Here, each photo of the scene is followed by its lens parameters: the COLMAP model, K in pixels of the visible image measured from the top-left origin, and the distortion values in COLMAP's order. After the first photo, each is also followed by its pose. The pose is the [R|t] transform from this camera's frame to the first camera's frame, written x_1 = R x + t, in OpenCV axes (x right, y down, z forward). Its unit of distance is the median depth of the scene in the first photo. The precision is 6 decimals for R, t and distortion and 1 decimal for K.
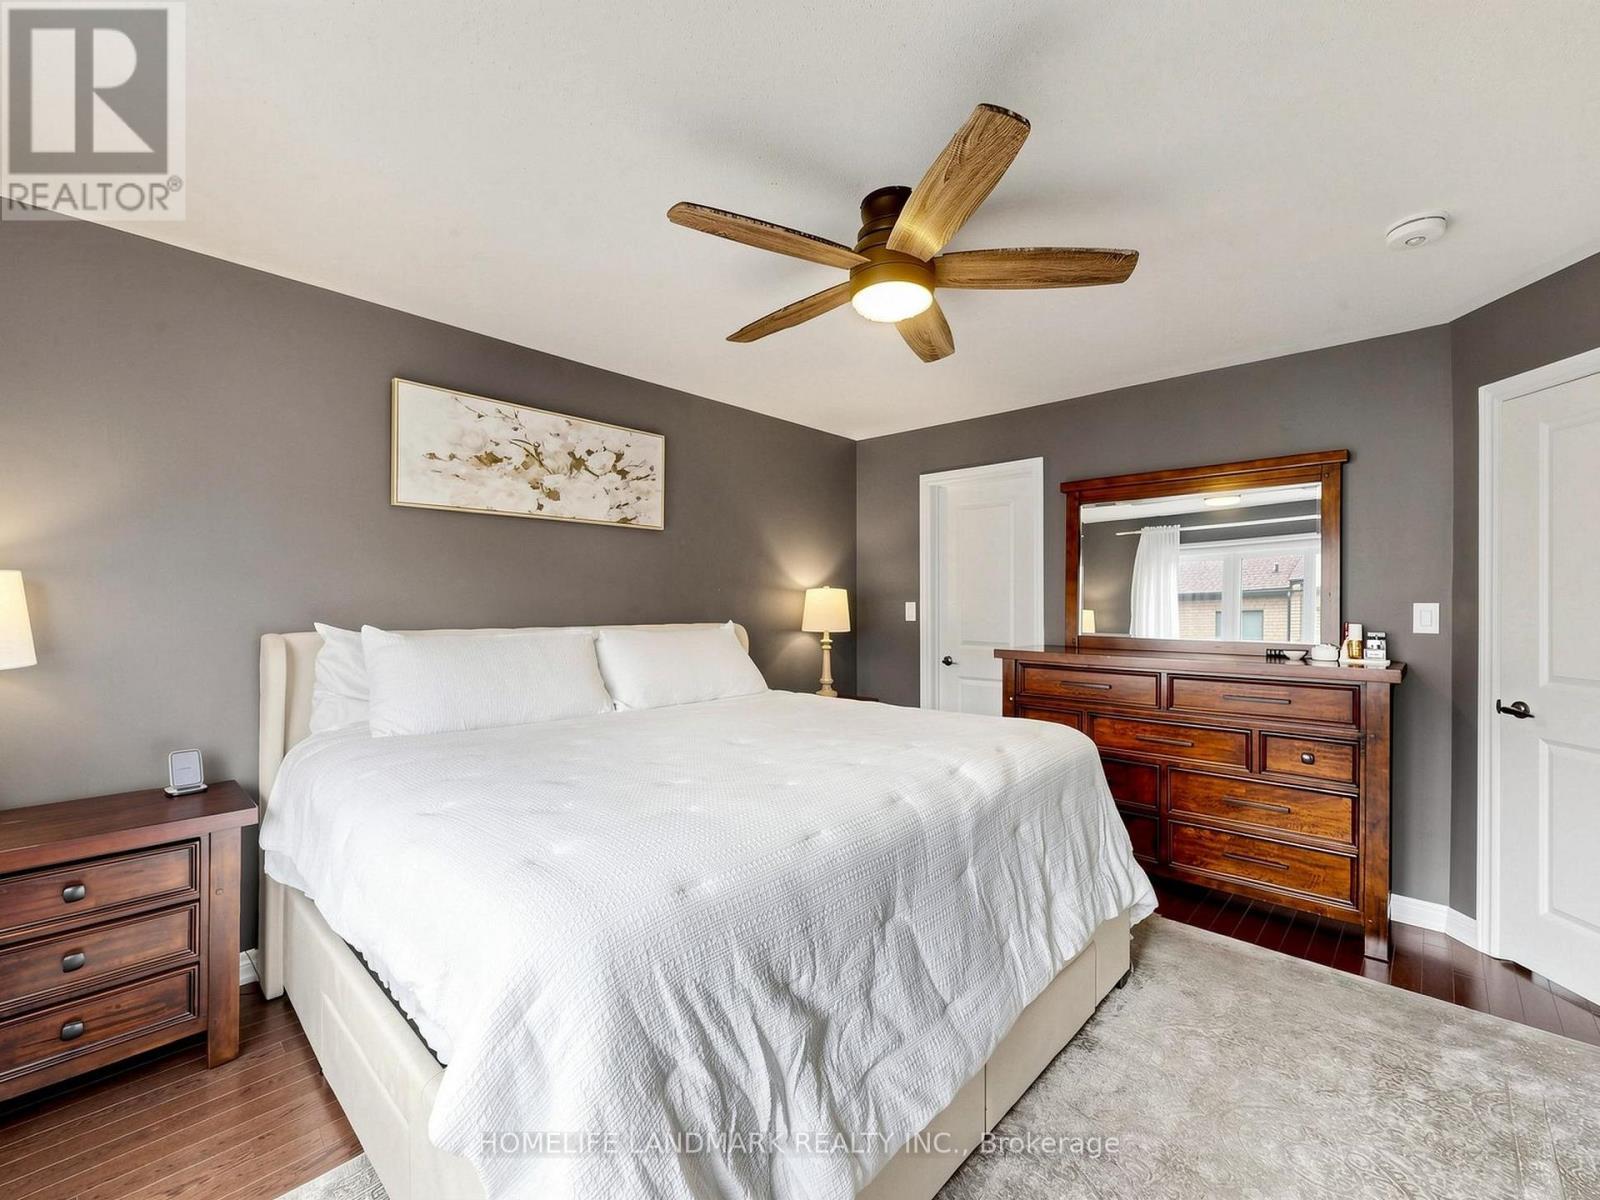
lens RADIAL K [[681.4, 0, 804.5], [0, 681.4, 604.9], [0, 0, 1]] dist [0.012160, 0.000006]
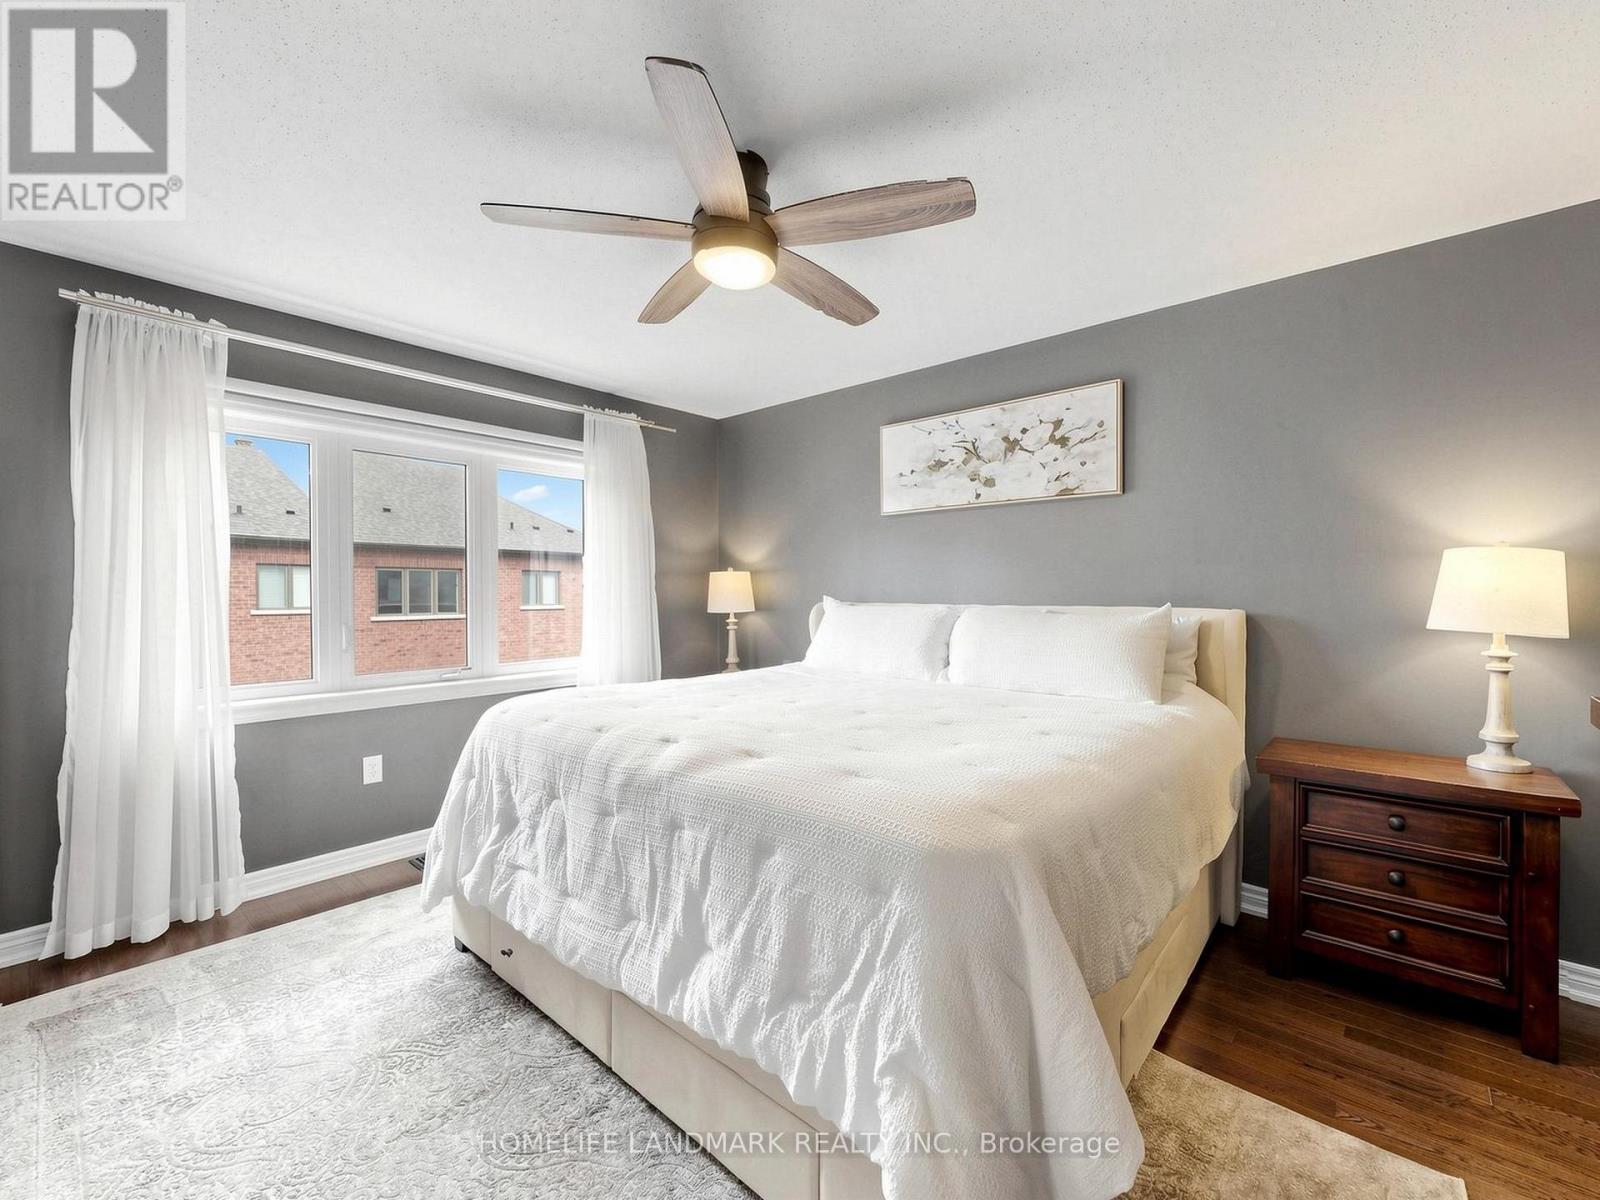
lens RADIAL K [[681.4, 0, 803.7], [0, 681.4, 590.1], [0, 0, 1]] dist [0.012160, 0.000006]
pose [[0.025006, 0.007482, -0.999659, 0.681811], [0.005702, 0.999955, 0.007627, -0.002122], [0.999671, -0.005891, 0.024962, 0.667631]]
